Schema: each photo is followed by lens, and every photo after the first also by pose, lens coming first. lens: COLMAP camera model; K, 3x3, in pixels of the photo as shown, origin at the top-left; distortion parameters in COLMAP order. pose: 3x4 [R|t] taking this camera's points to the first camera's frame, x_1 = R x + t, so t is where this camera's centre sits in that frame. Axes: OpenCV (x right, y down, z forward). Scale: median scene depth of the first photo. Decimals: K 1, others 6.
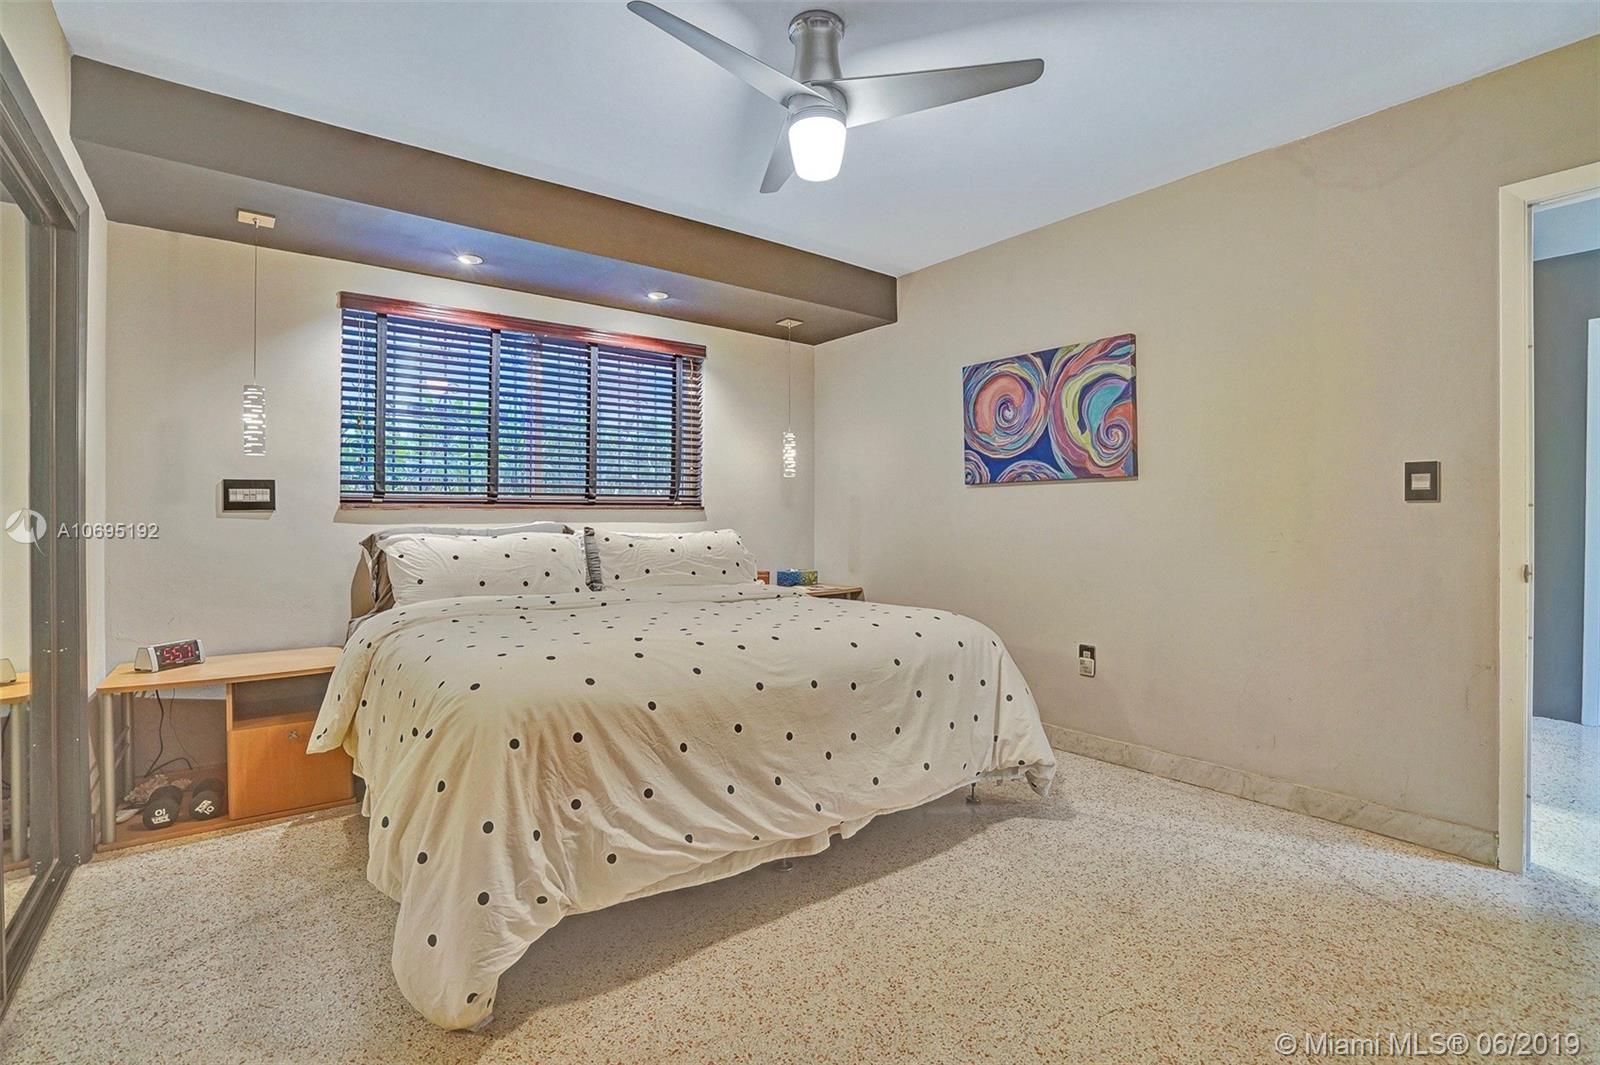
lens RADIAL K [[749.6, 0, 795.3], [0, 749.6, 522.8], [0, 0, 1]] dist [-0.066895, 0.022740]
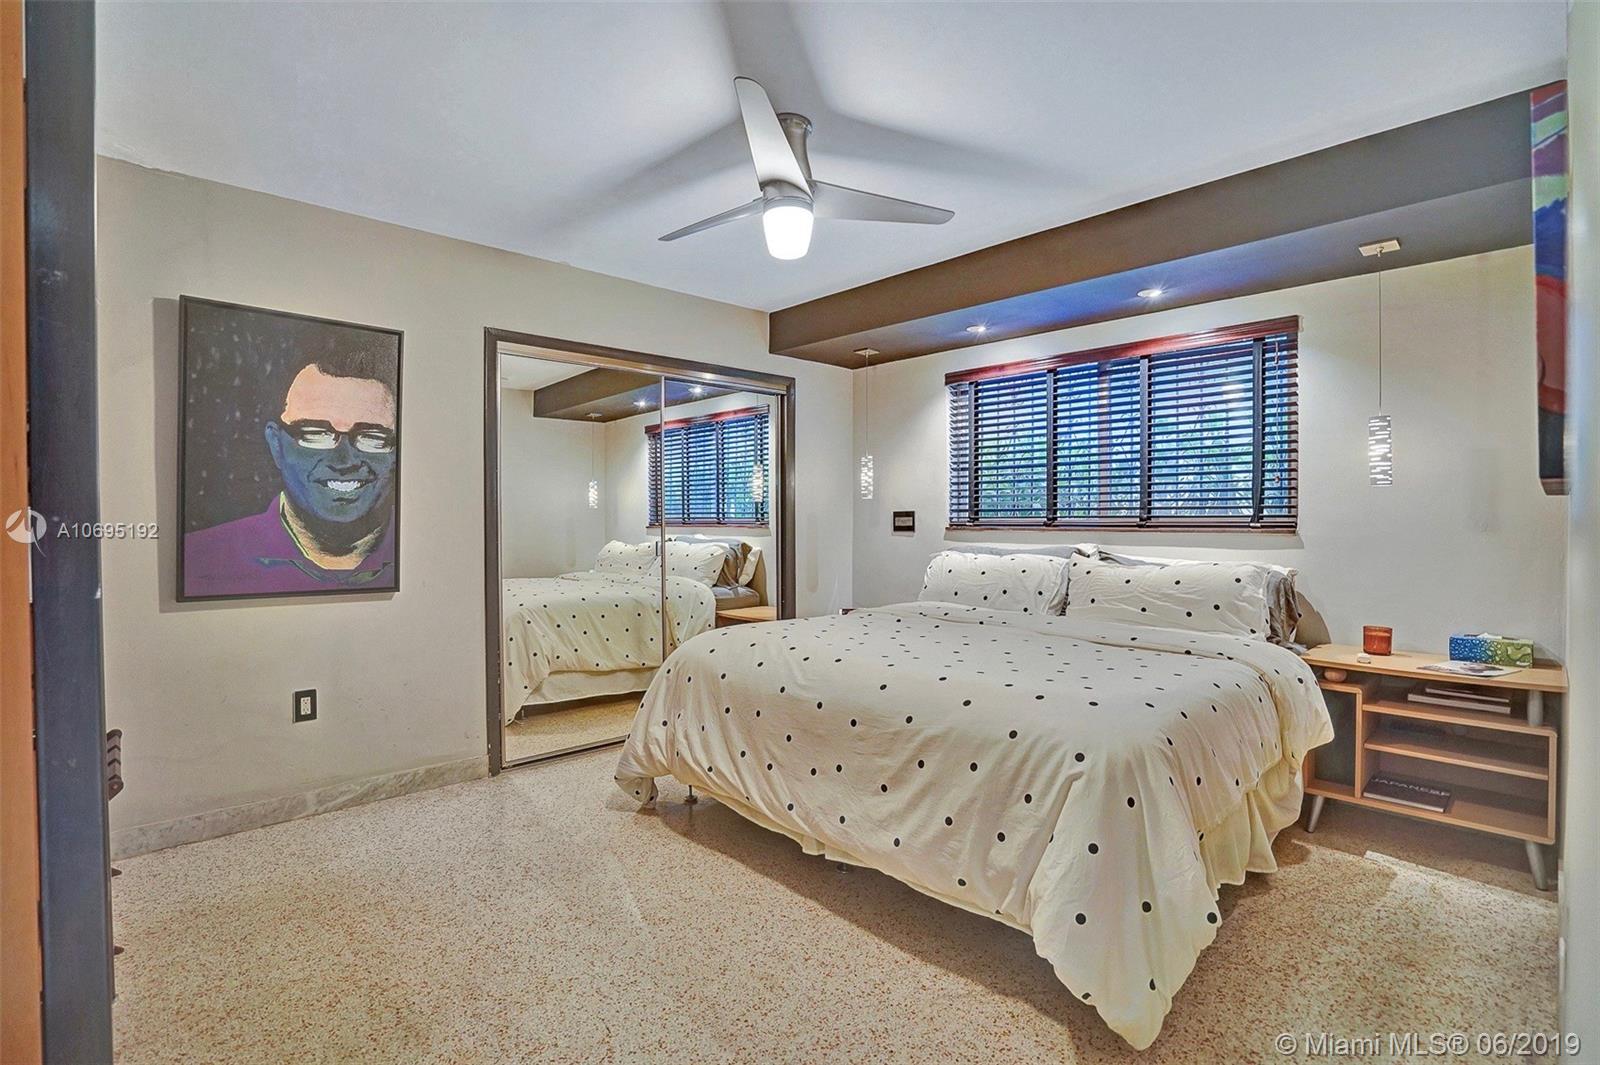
lens RADIAL K [[749.6, 0, 795.3], [0, 749.6, 522.8], [0, 0, 1]] dist [-0.066895, 0.022740]
pose [[0.088639, 0.007351, -0.996037, 0.829460], [-0.004171, 0.999967, 0.007009, -0.046098], [0.996055, 0.003533, 0.088667, 0.638416]]
